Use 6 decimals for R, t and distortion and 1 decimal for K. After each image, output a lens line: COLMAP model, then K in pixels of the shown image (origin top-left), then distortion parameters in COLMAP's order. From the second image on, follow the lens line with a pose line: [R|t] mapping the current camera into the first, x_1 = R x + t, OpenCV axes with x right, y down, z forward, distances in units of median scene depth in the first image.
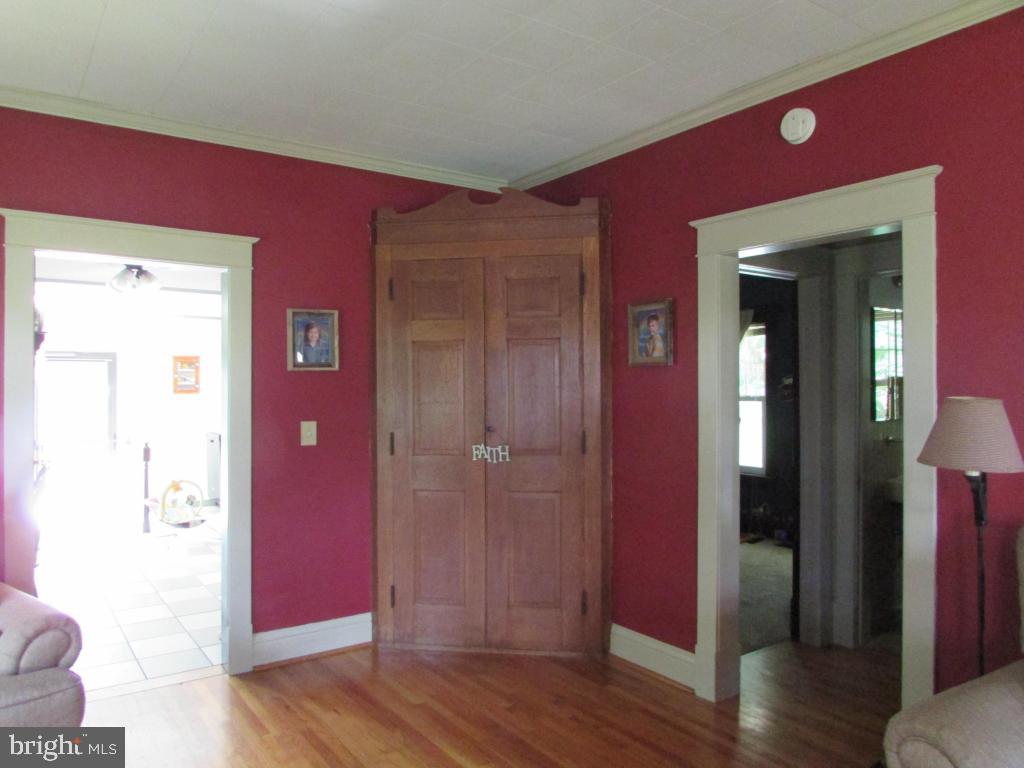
lens RADIAL K [[740.3, 0, 511.5], [0, 740.3, 384.0], [0, 0, 1]] dist [-0.021490, 0.004043]
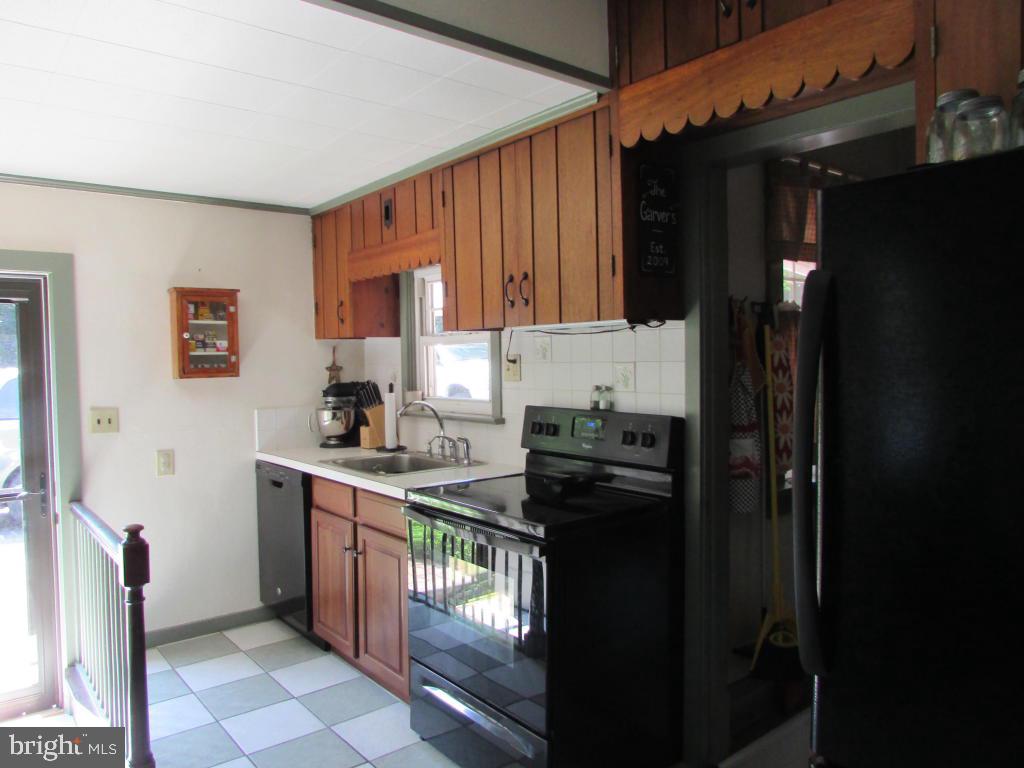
lens RADIAL K [[740.3, 0, 511.9], [0, 740.3, 382.8], [0, 0, 1]] dist [-0.021490, 0.004043]
pose [[0.998053, -0.016077, 0.060271, -0.288123], [0.014206, 0.999408, 0.031350, 0.005932], [-0.060739, -0.030432, 0.997690, 0.552109]]
